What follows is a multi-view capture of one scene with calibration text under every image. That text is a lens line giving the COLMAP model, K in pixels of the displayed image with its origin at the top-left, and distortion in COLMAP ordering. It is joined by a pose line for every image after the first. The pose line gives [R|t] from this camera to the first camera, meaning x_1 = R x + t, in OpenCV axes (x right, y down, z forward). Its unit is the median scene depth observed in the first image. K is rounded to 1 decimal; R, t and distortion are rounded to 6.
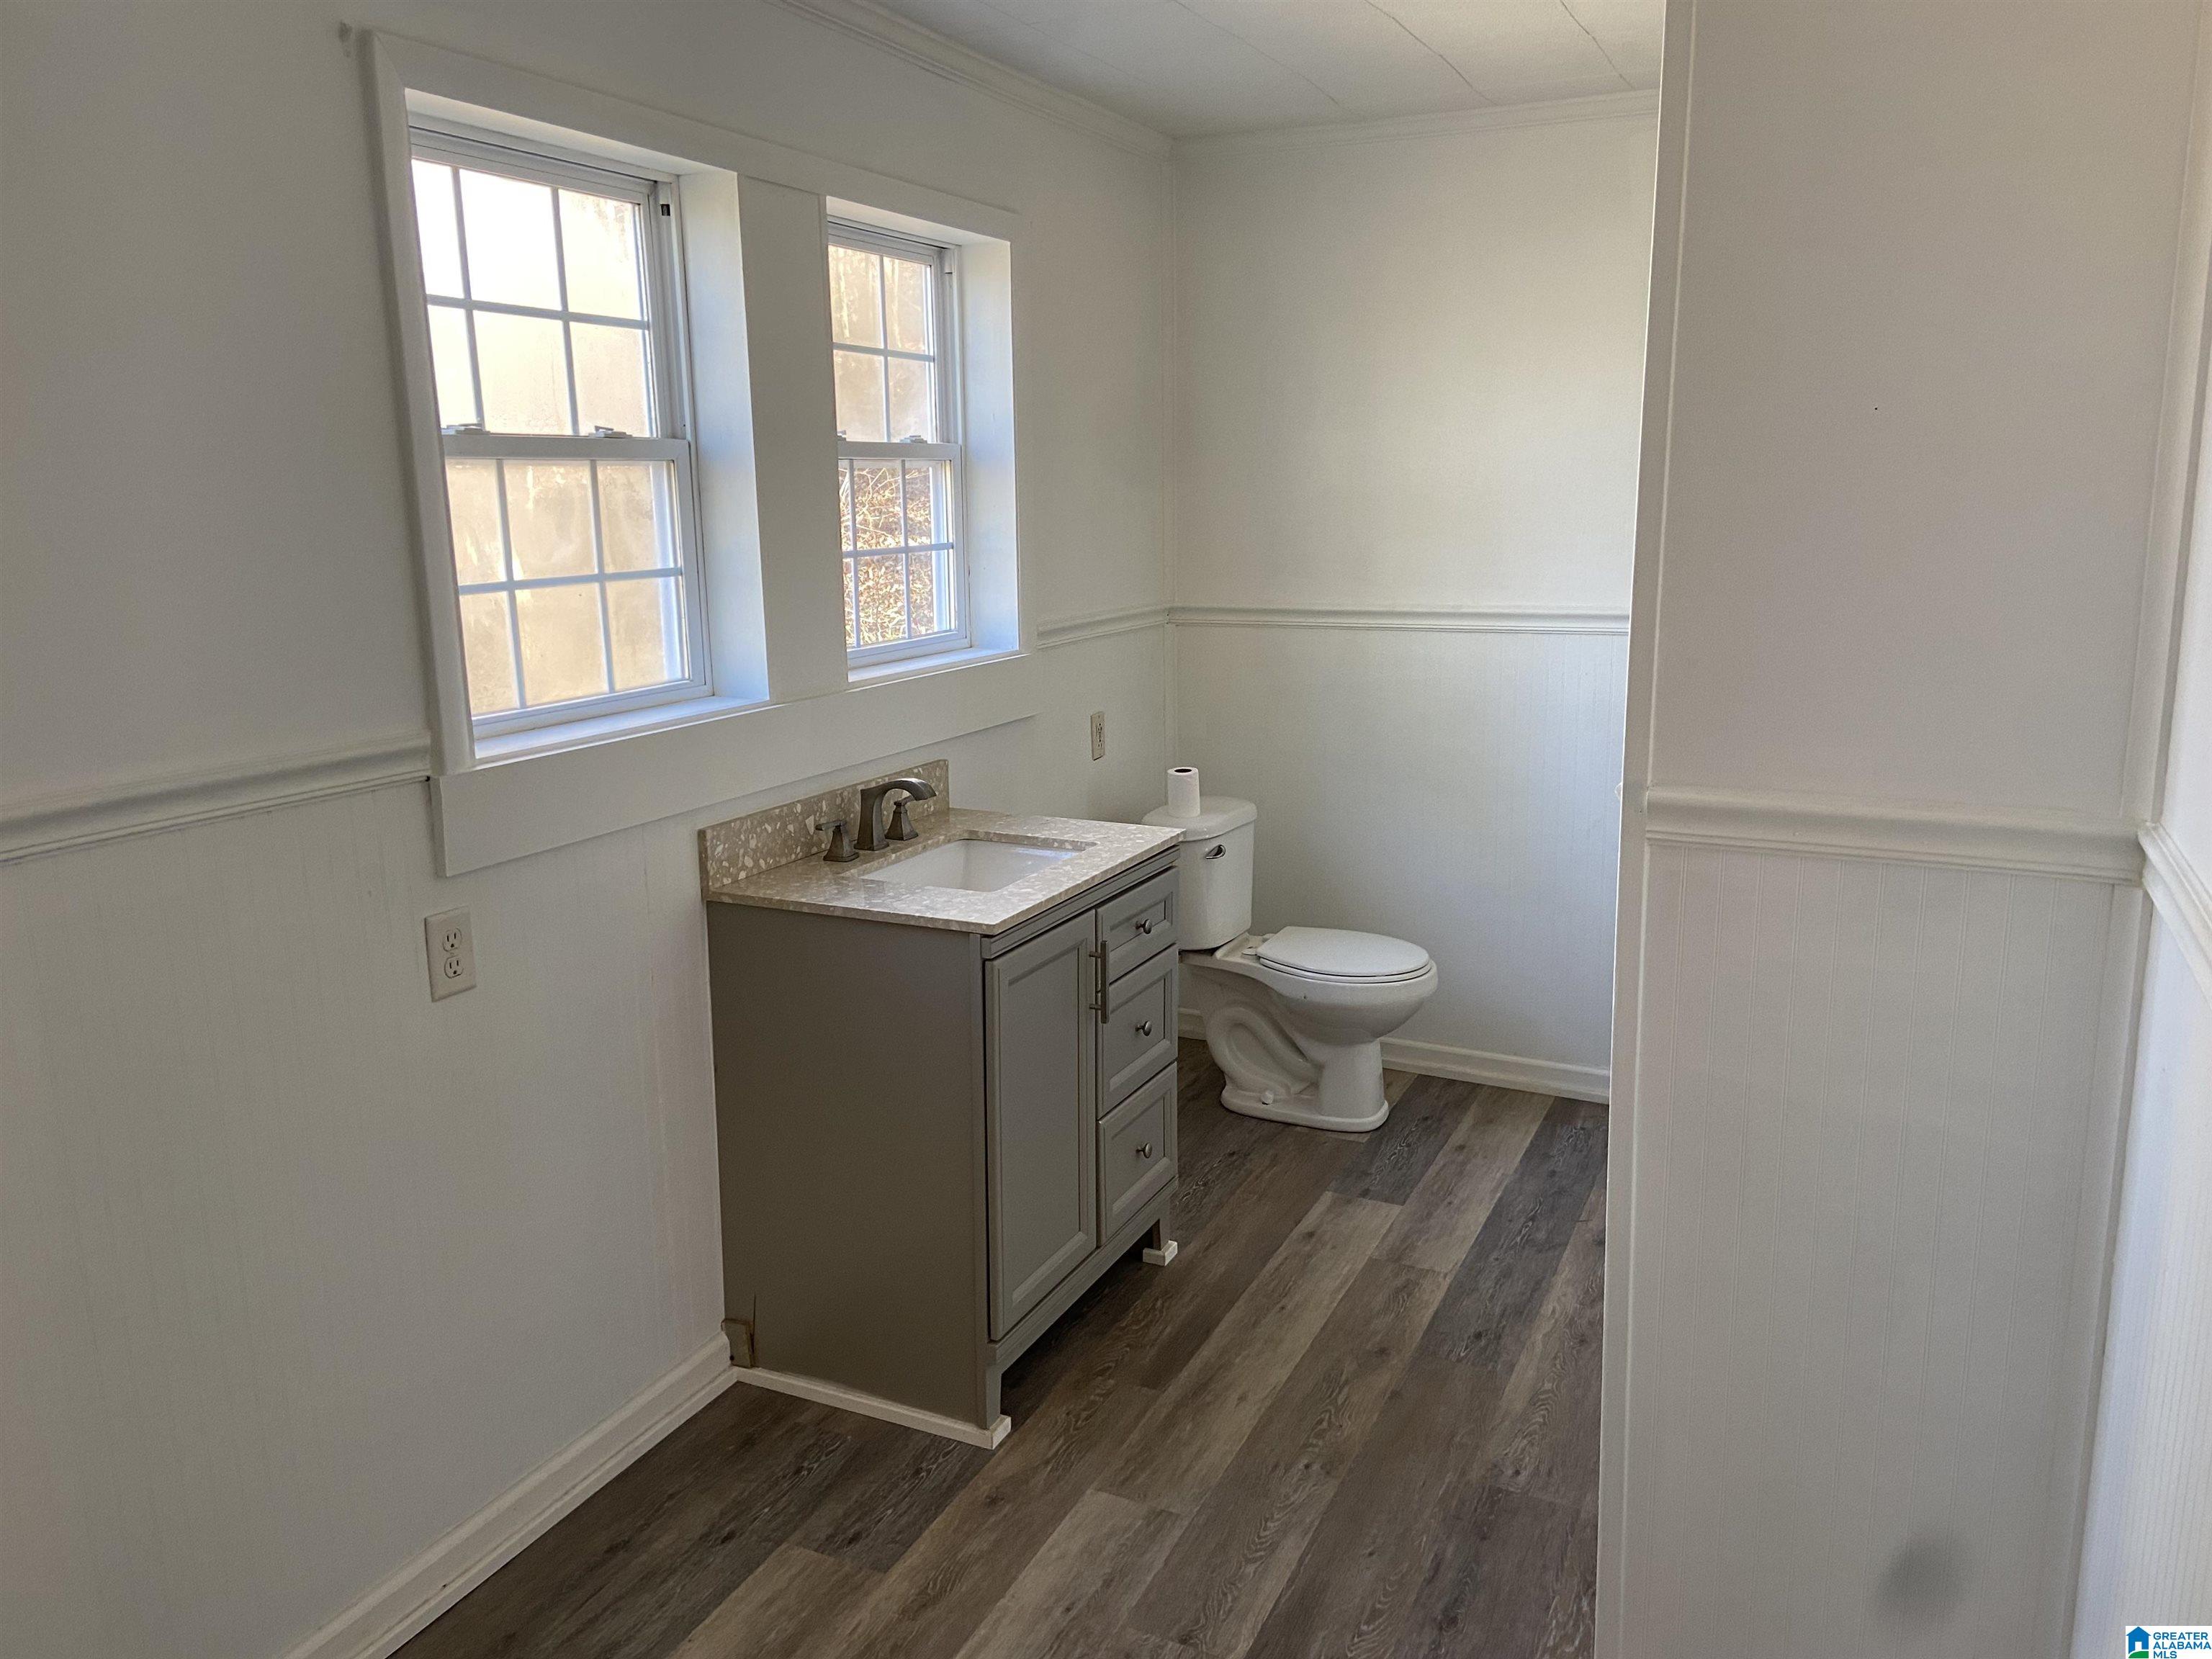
lens RADIAL K [[1683.8, 0, 1100.3], [0, 1683.8, 821.7], [0, 0, 1]] dist [0.072431, -0.073404]
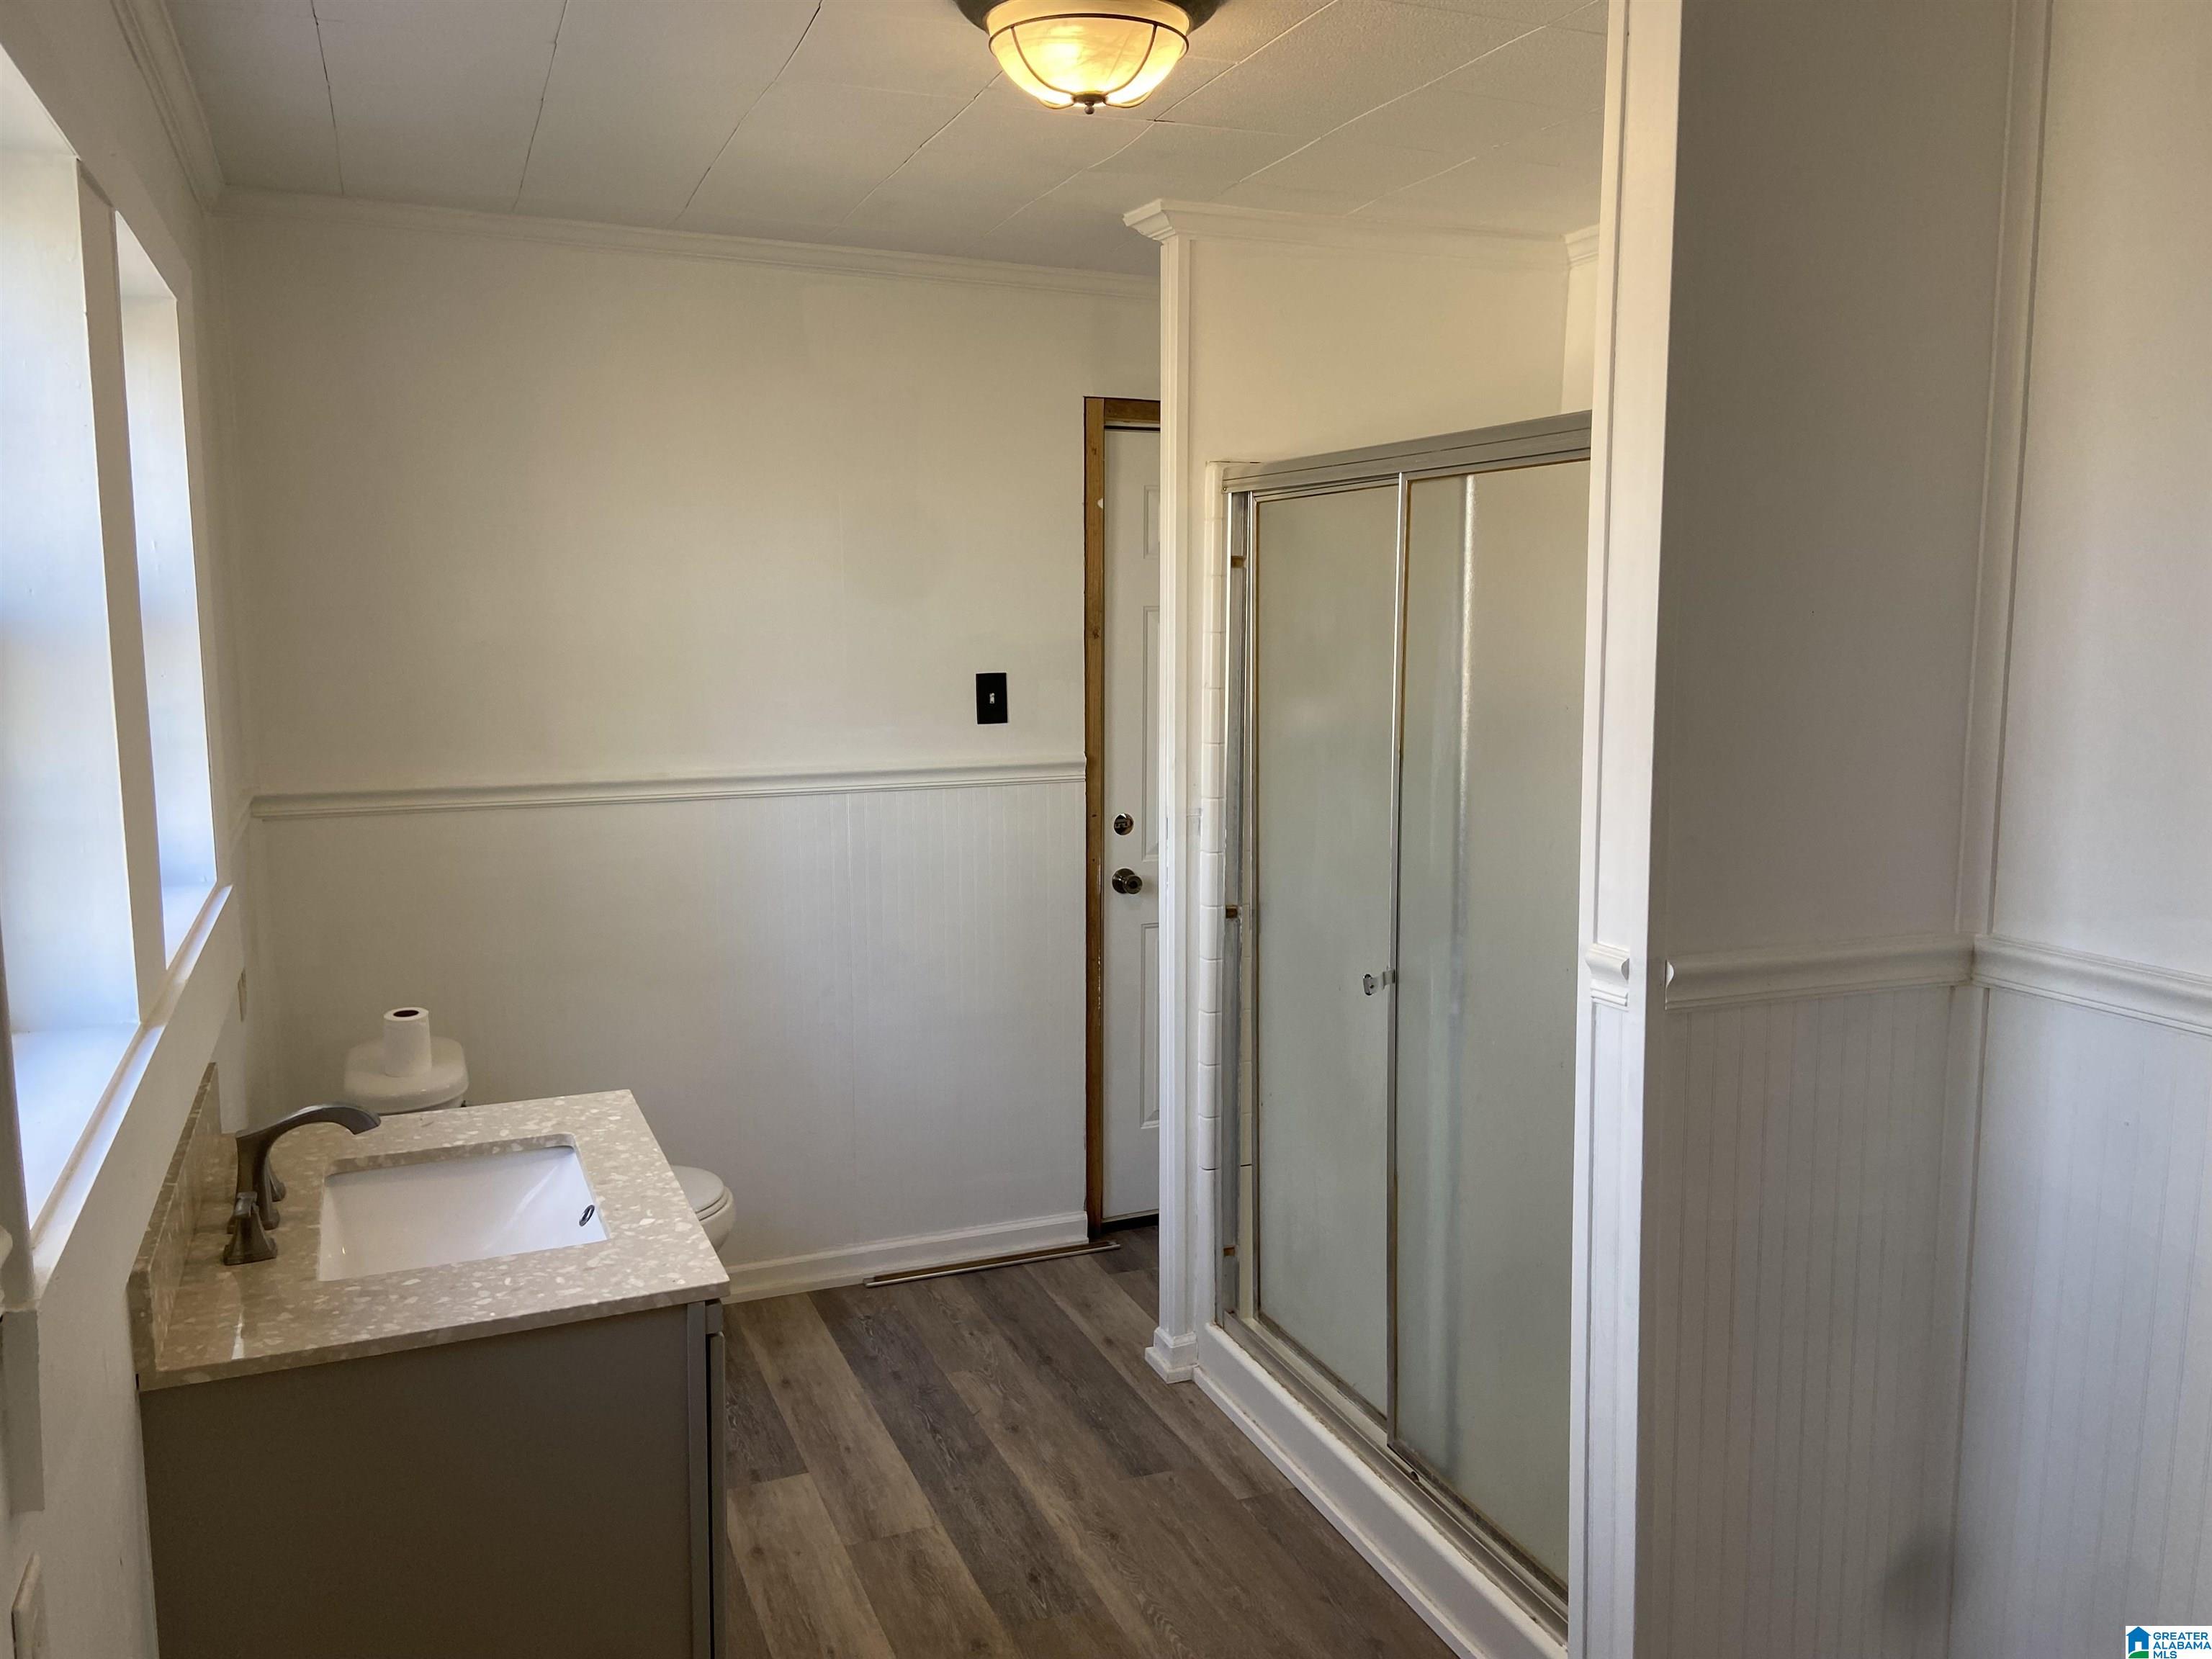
lens RADIAL K [[1683.8, 0, 1161.7], [0, 1683.8, 804.4], [0, 0, 1]] dist [0.072431, -0.073404]
pose [[0.651255, -0.081926, 0.754424, -0.408724], [0.139811, 0.990091, -0.013173, -0.089940], [-0.745869, 0.114056, 0.656255, 0.324238]]
